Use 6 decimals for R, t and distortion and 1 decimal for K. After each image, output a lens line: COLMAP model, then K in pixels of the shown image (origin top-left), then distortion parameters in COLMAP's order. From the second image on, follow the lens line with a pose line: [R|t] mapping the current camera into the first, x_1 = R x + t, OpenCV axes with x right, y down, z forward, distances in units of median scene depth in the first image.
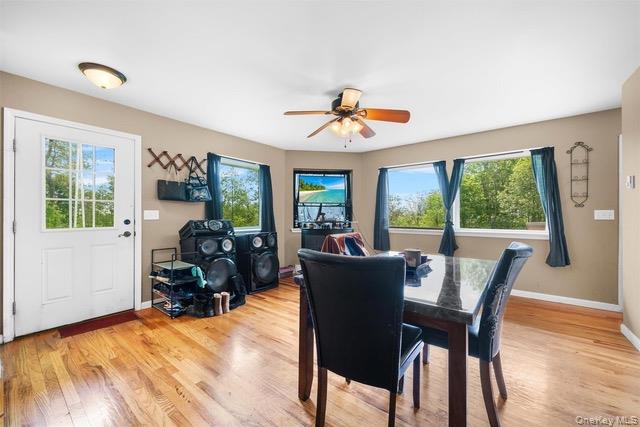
lens RADIAL K [[253.0, 0, 316.8], [0, 253.0, 215.0], [0, 0, 1]] dist [-0.000002, 0.000094]
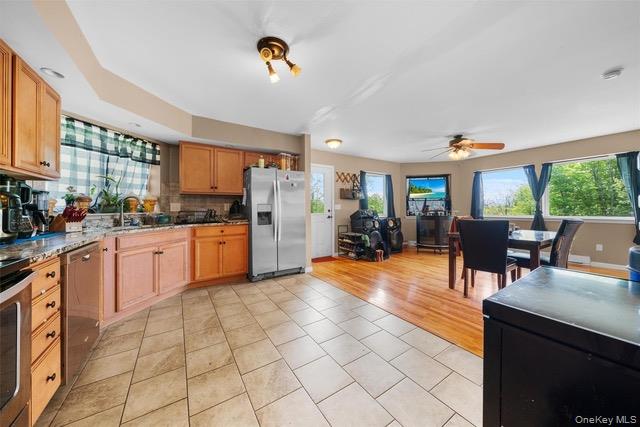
lens RADIAL K [[220.2, 0, 320.8], [0, 220.2, 207.3], [0, 0, 1]] dist [-0.000400, -0.000071]
pose [[0.950008, -0.009705, -0.312075, -0.235457], [0.008004, 0.999945, -0.006731, 0.010011], [0.312124, 0.003896, 0.950033, -0.531633]]
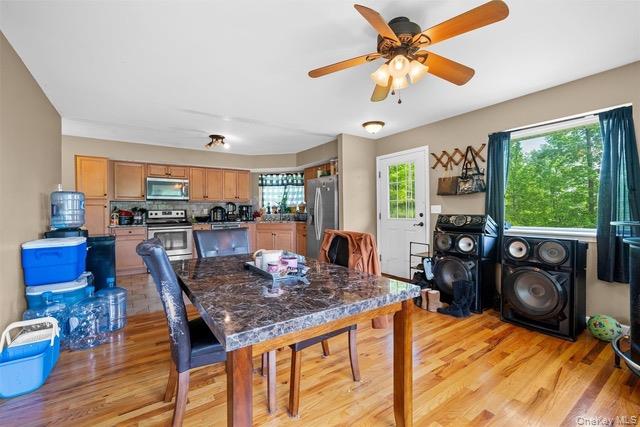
lens RADIAL K [[279.2, 0, 322.0], [0, 279.2, 212.1], [0, 0, 1]] dist [-0.005120, -0.000335]
pose [[-0.283470, 0.009440, -0.958935, 0.652828], [0.012139, 0.999907, 0.006255, -0.002268], [0.958904, -0.009868, -0.283558, 0.769228]]
